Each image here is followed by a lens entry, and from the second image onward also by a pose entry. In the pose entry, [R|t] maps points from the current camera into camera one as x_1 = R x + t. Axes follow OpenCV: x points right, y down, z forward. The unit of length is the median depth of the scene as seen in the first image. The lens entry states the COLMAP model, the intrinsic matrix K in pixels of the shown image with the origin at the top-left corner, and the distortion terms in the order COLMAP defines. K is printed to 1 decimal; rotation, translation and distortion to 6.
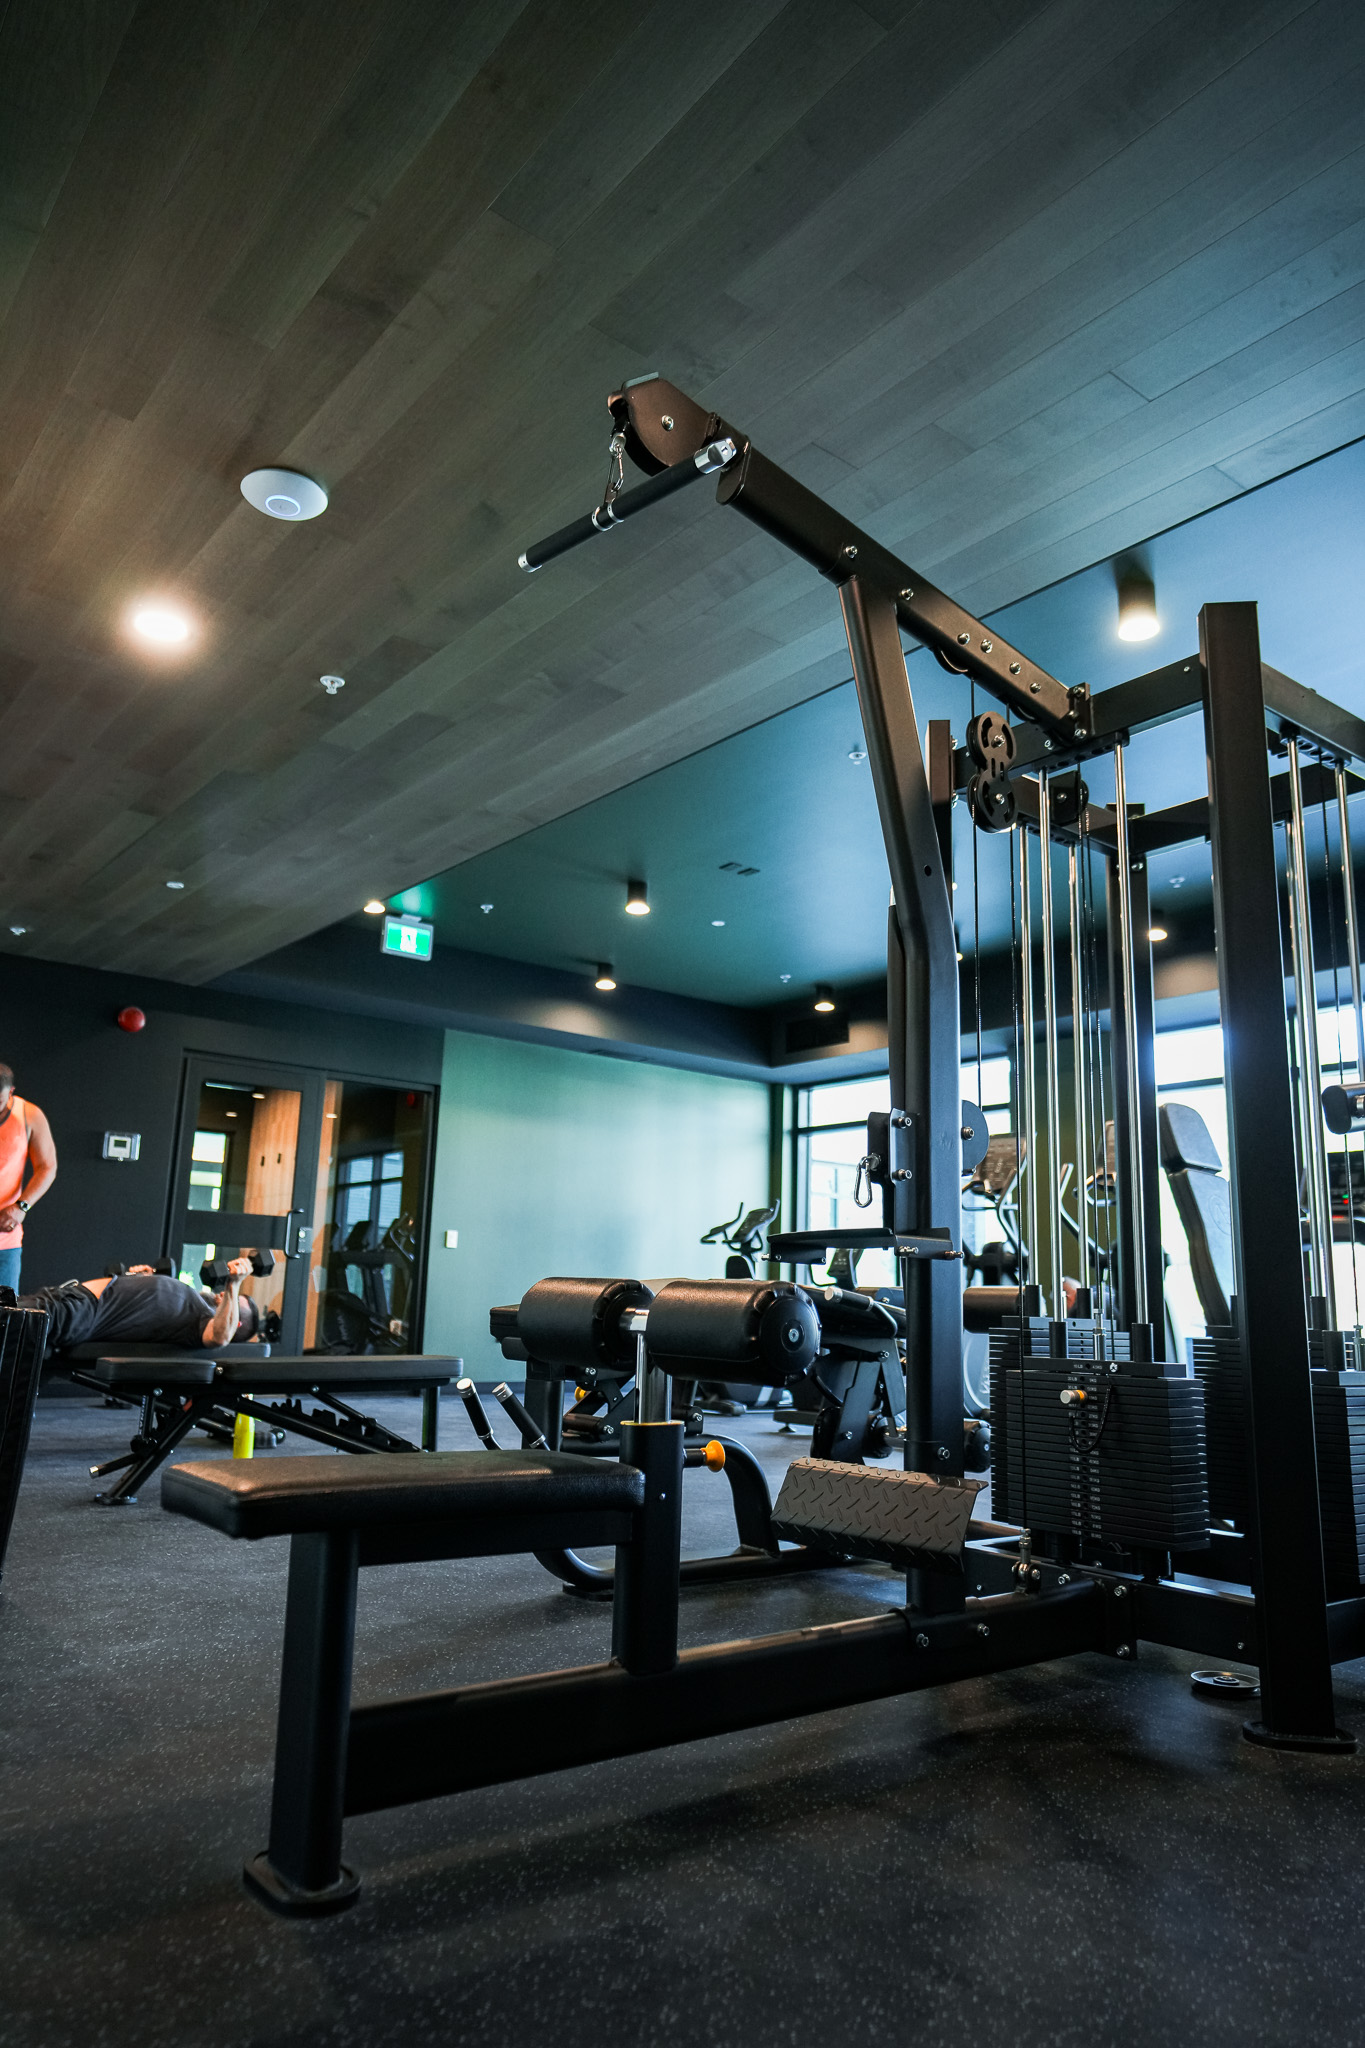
lens RADIAL K [[1357.1, 0, 682.5], [0, 1357.1, 1024.0], [0, 0, 1]] dist [-0.002279, -0.000481]
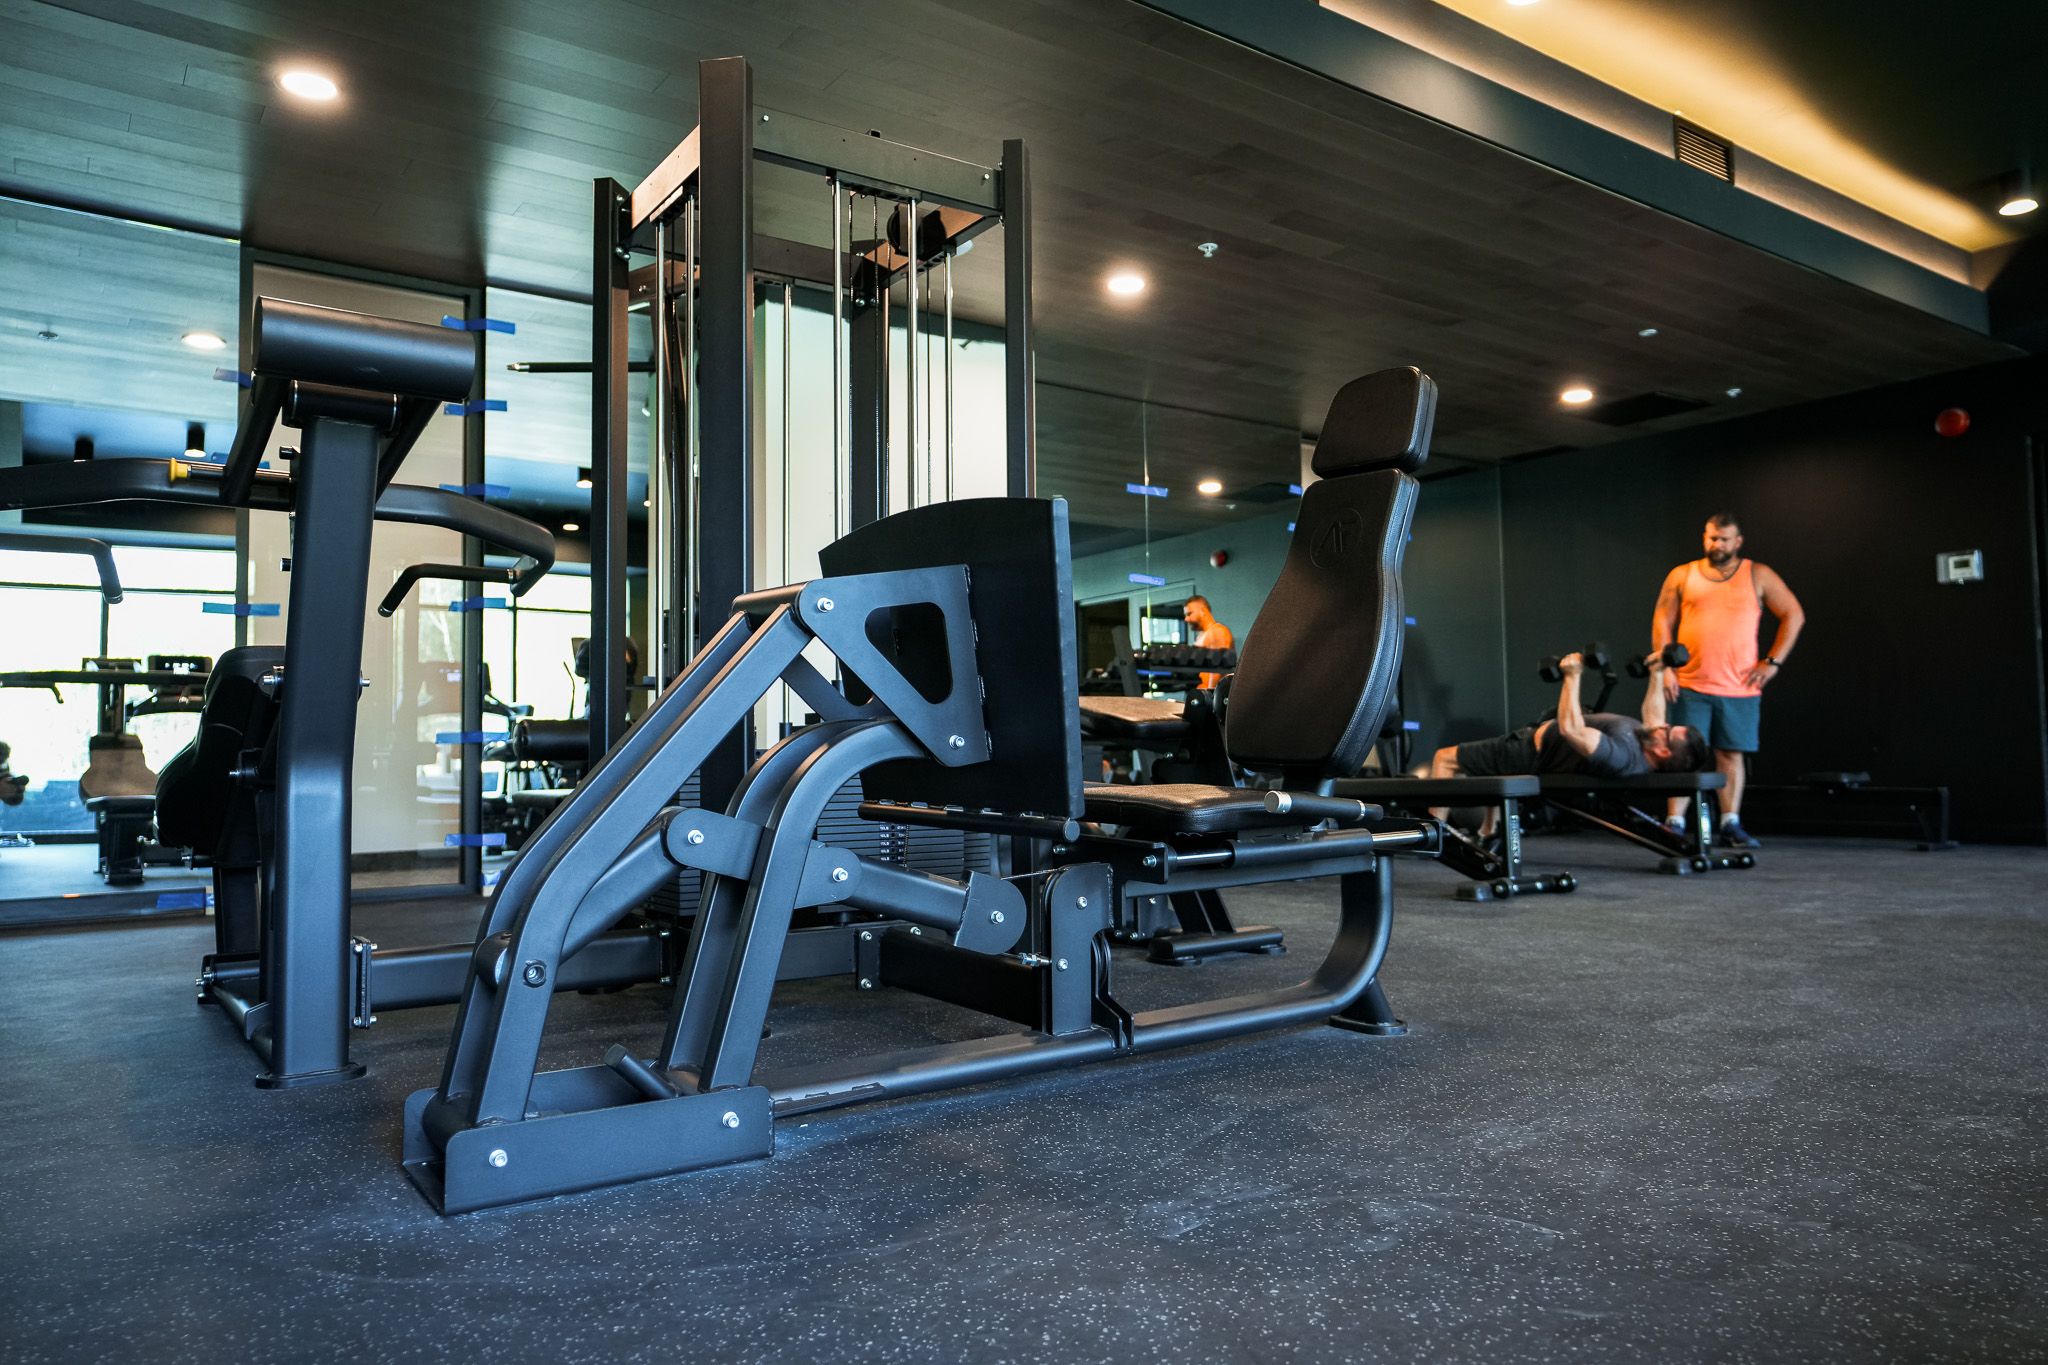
lens RADIAL K [[1427.7, 0, 1024.0], [0, 1427.7, 682.5], [0, 0, 1]] dist [0.000472, 0.000377]
pose [[-0.040712, -0.092256, -0.994903, 0.669712], [0.230051, 0.968111, -0.099185, 0.146329], [0.972327, -0.232917, -0.018190, 0.520592]]
